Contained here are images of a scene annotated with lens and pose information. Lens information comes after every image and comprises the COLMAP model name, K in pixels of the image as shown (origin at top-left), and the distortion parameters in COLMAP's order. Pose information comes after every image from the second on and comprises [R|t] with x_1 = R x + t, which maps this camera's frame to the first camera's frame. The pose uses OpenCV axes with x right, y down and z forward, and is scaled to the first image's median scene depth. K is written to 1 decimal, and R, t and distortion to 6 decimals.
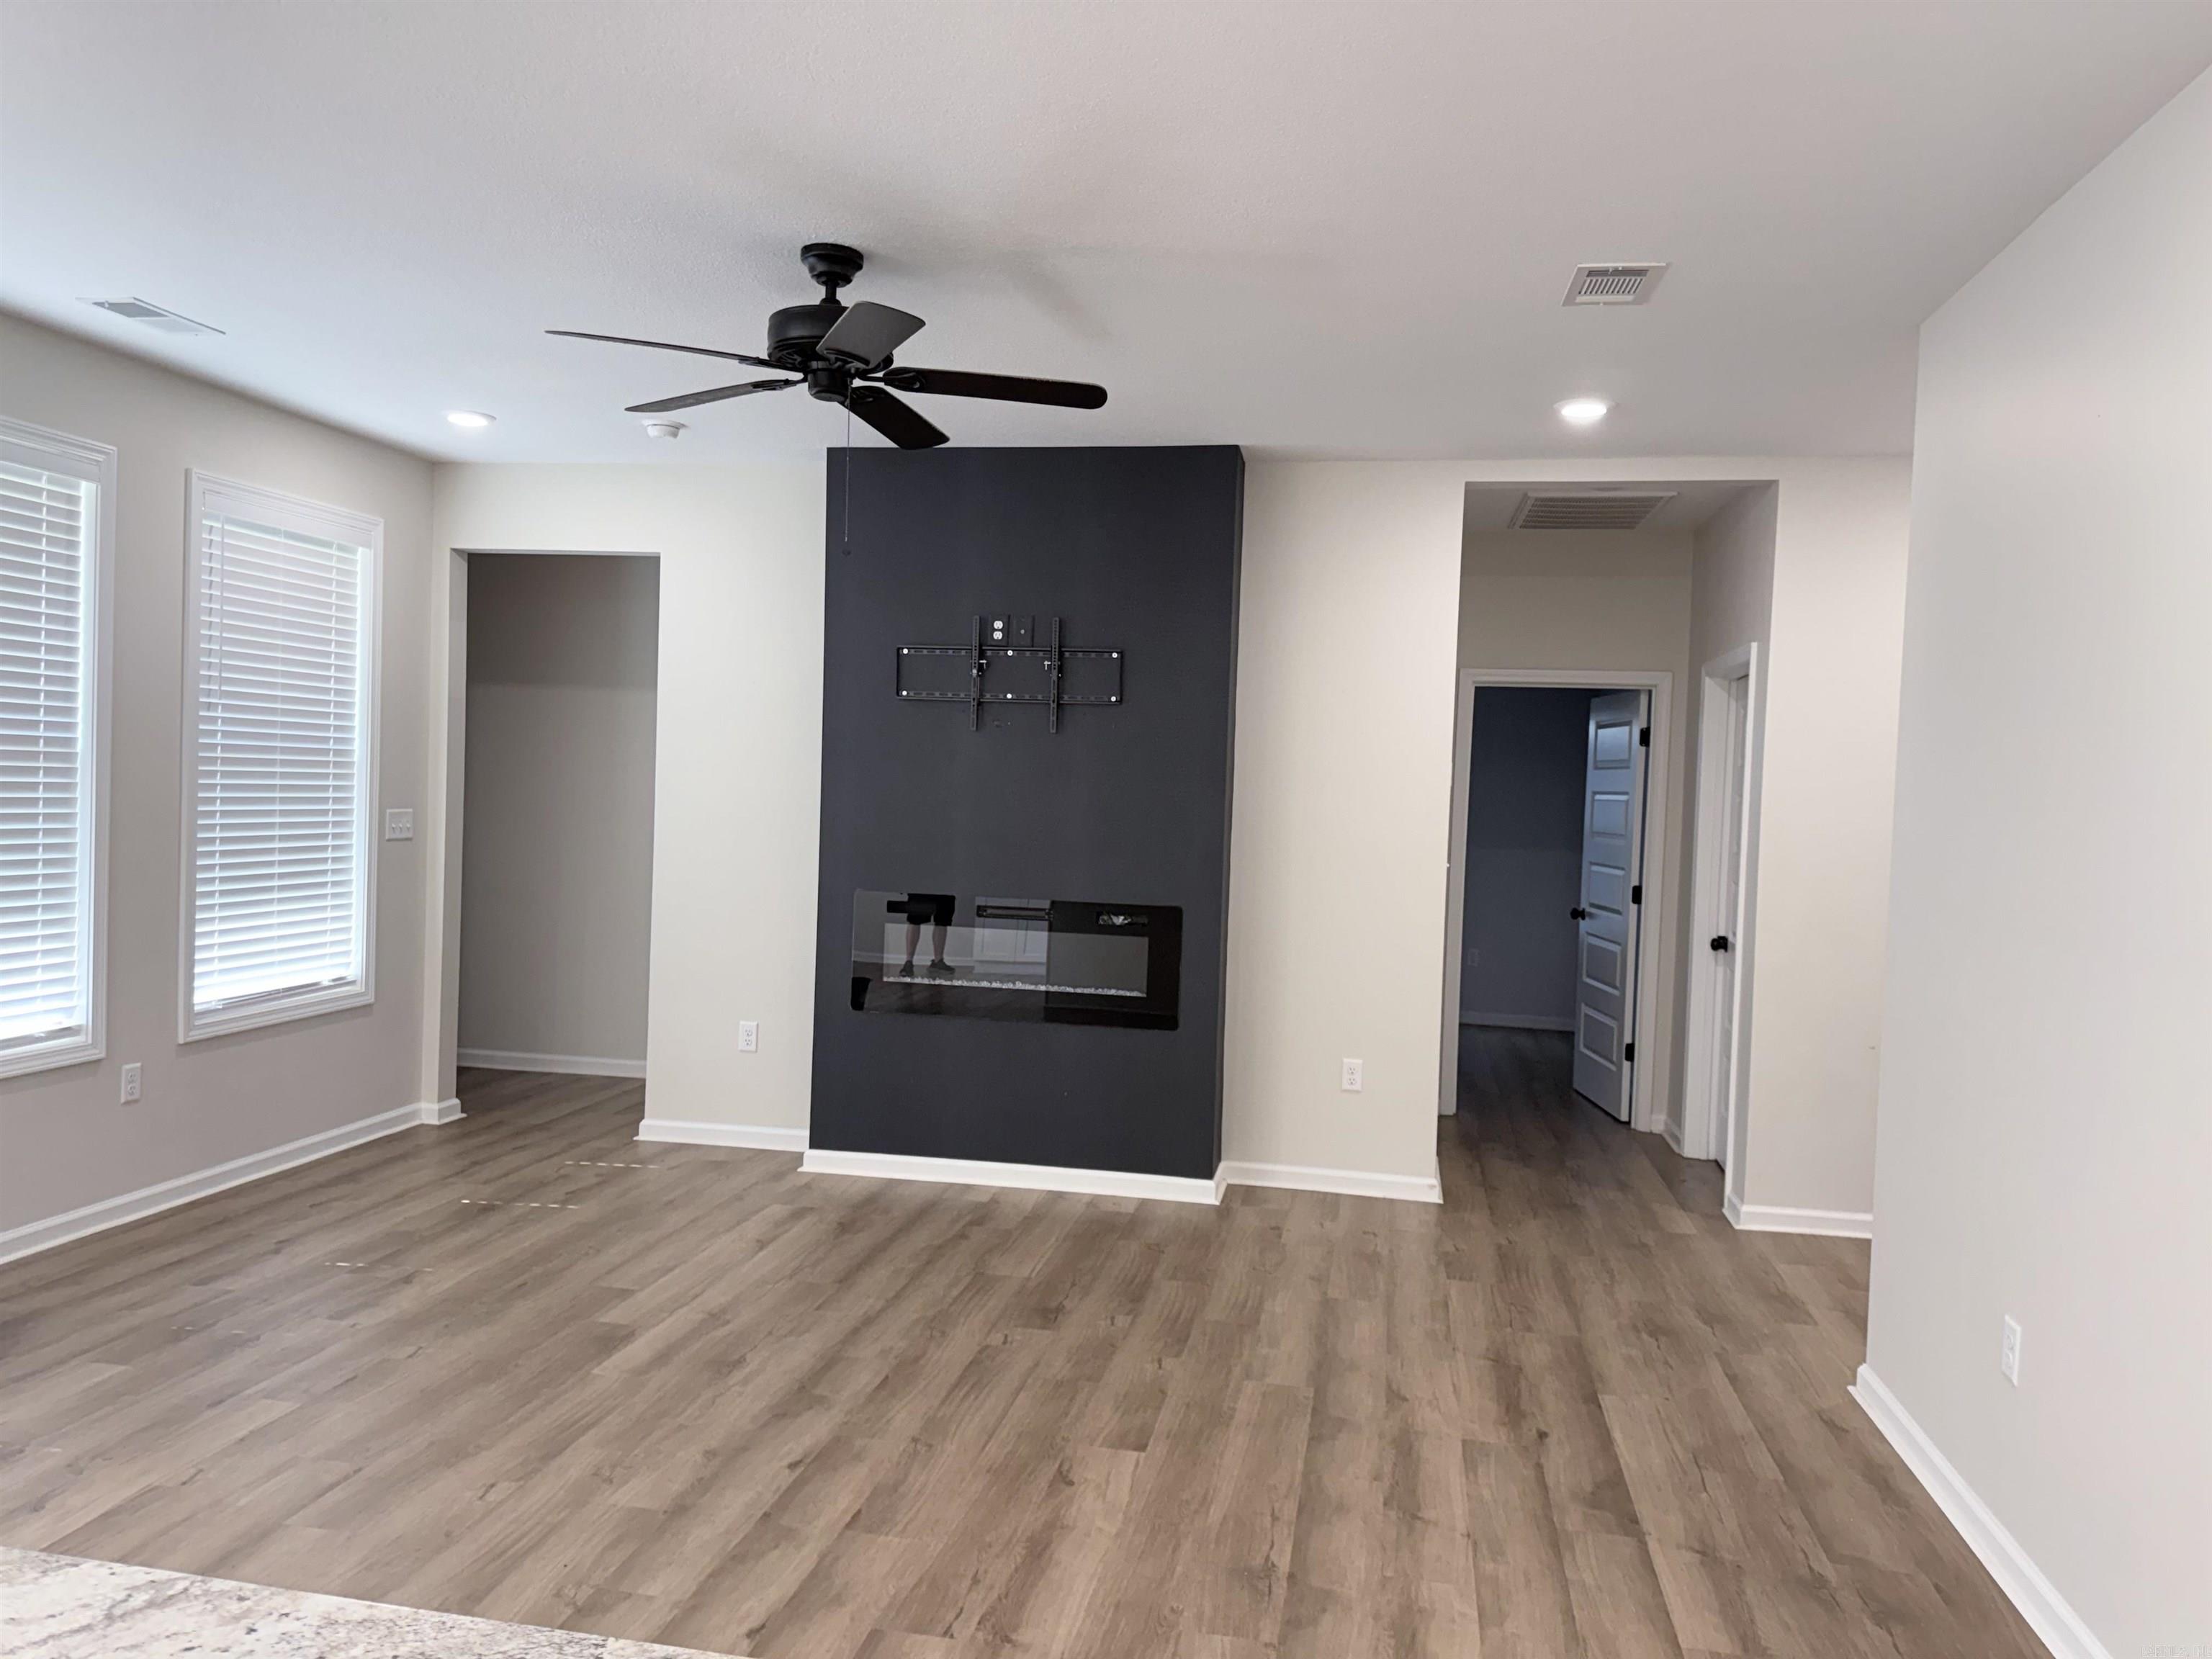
lens RADIAL K [[1567.8, 0, 1040.7], [0, 1567.8, 827.6], [0, 0, 1]] dist [0.144330, -0.261380]
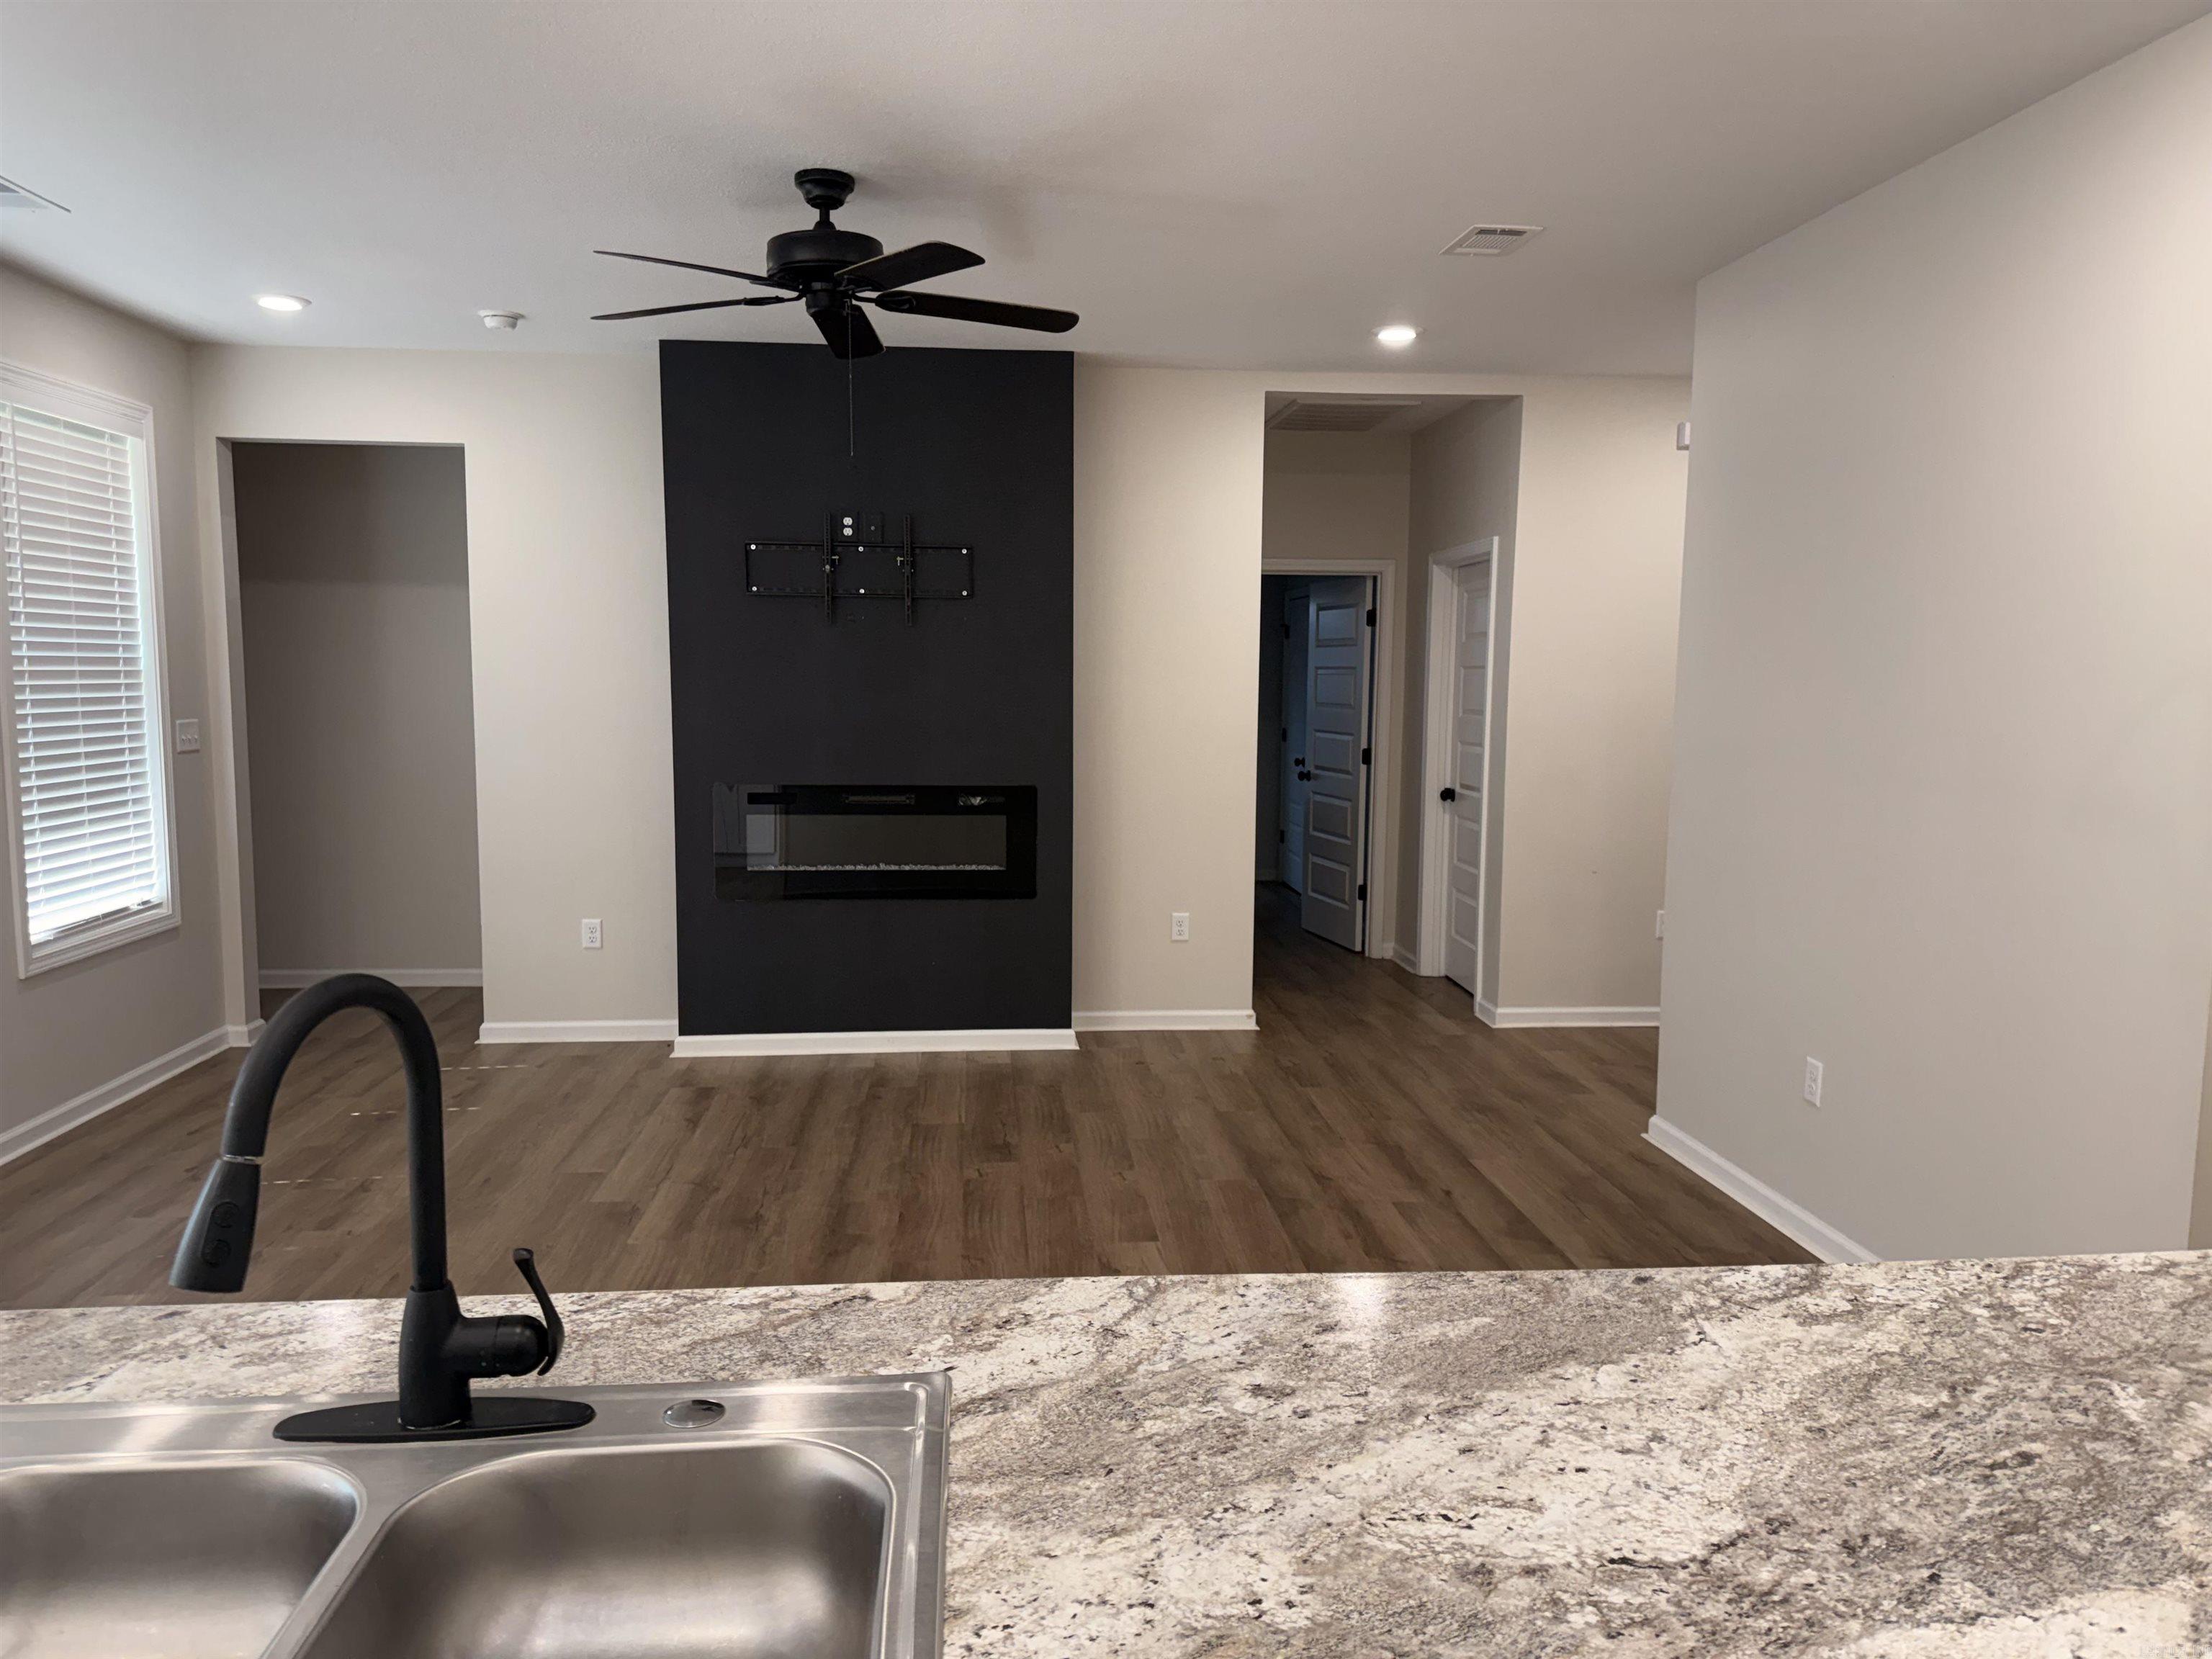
lens RADIAL K [[1546.6, 0, 1106.0], [0, 1546.6, 829.5], [0, 0, 1]] dist [0.097215, -0.108253]
pose [[0.965100, -0.054860, 0.256070, -0.138816], [0.034731, 0.995987, 0.082483, -0.005677], [-0.259568, -0.070710, 0.963133, -0.046438]]
